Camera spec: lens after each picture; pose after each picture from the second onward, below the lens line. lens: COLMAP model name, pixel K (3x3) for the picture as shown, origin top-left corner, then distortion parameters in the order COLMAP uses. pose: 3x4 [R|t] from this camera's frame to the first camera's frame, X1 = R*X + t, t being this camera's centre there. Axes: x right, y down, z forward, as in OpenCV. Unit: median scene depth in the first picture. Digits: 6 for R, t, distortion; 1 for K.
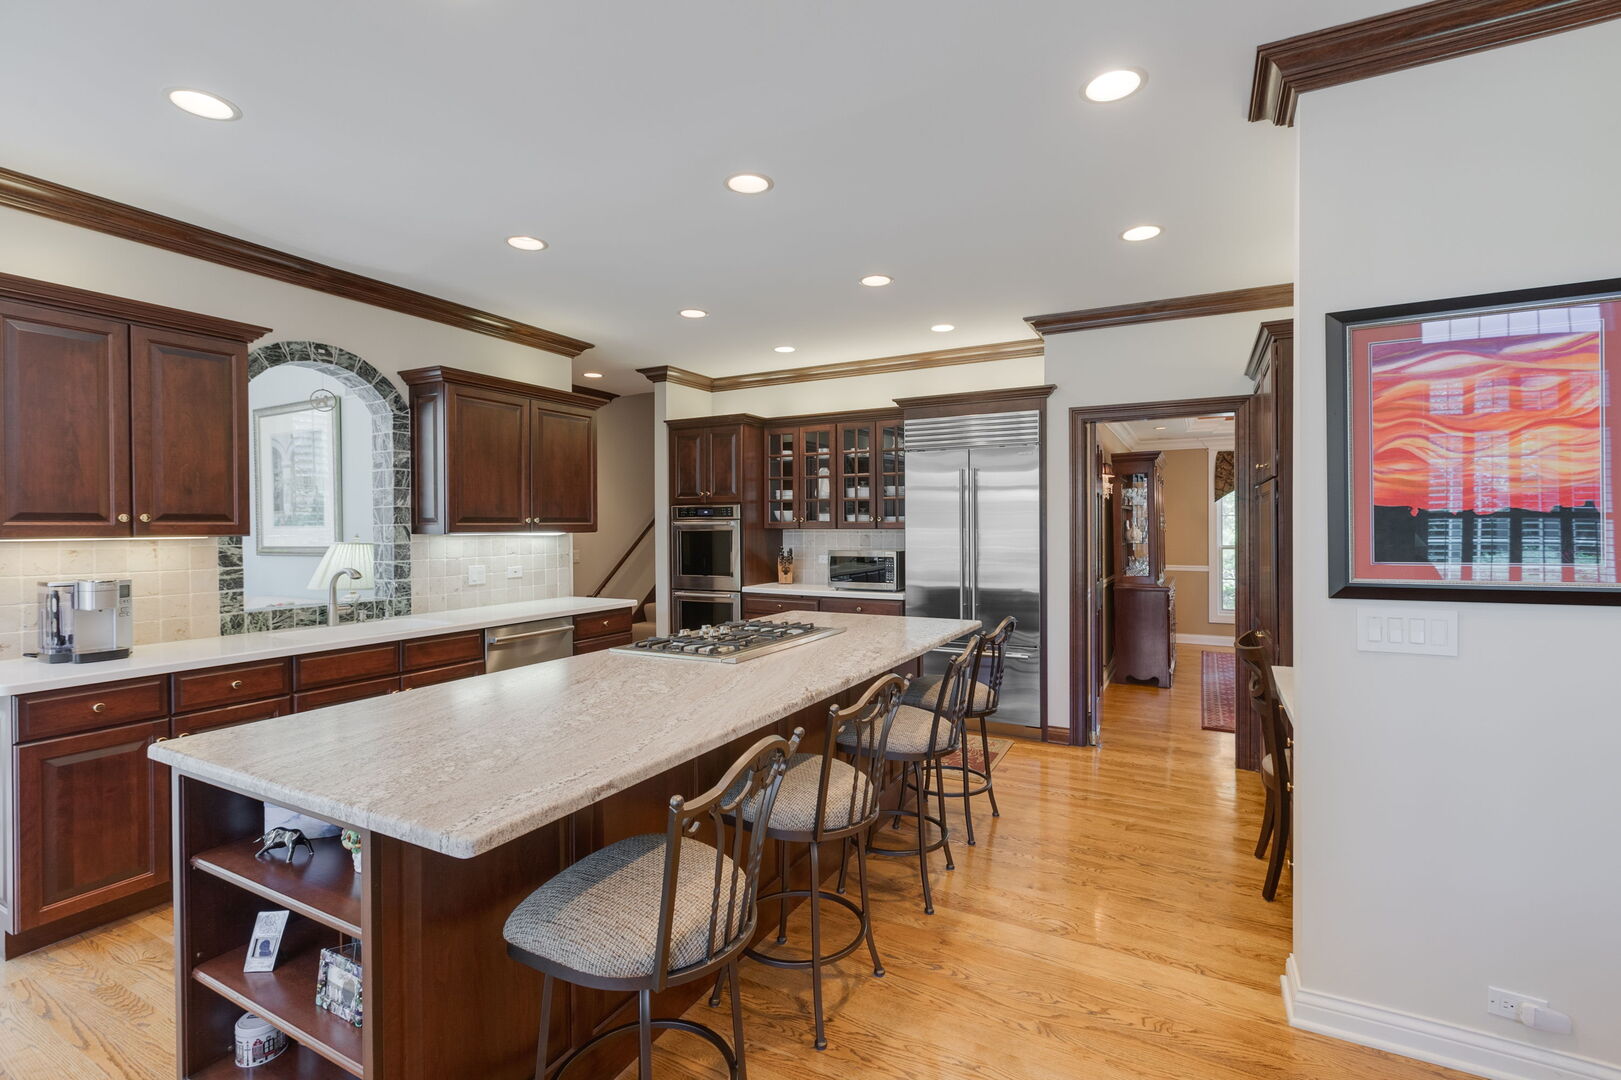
lens RADIAL K [[720.4, 0, 817.5], [0, 720.4, 531.8], [0, 0, 1]] dist [0.001658, -0.000994]
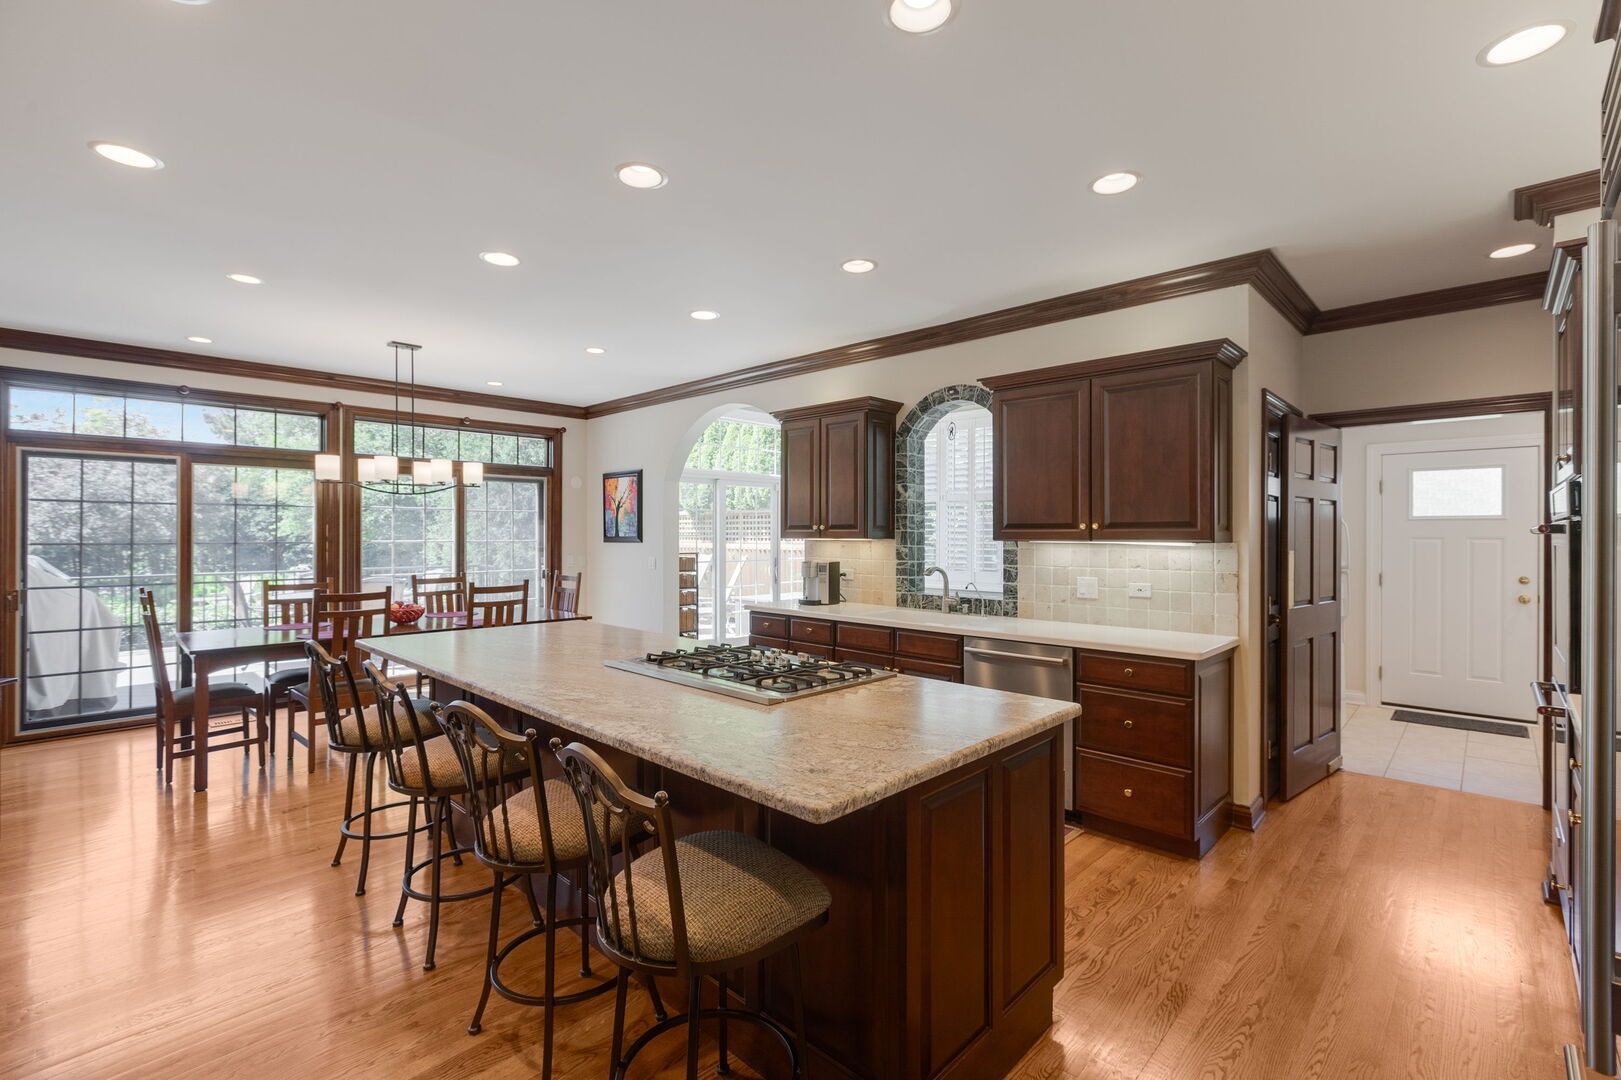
lens RADIAL K [[708.5, 0, 810.5], [0, 708.5, 540.0], [0, 0, 1]] dist [-0.012664, -0.000211]
pose [[-0.268538, 0.013500, -0.963175, 0.565509], [-0.006906, 0.999849, 0.015939, -0.013068], [0.963244, 0.010932, -0.268404, 1.110400]]
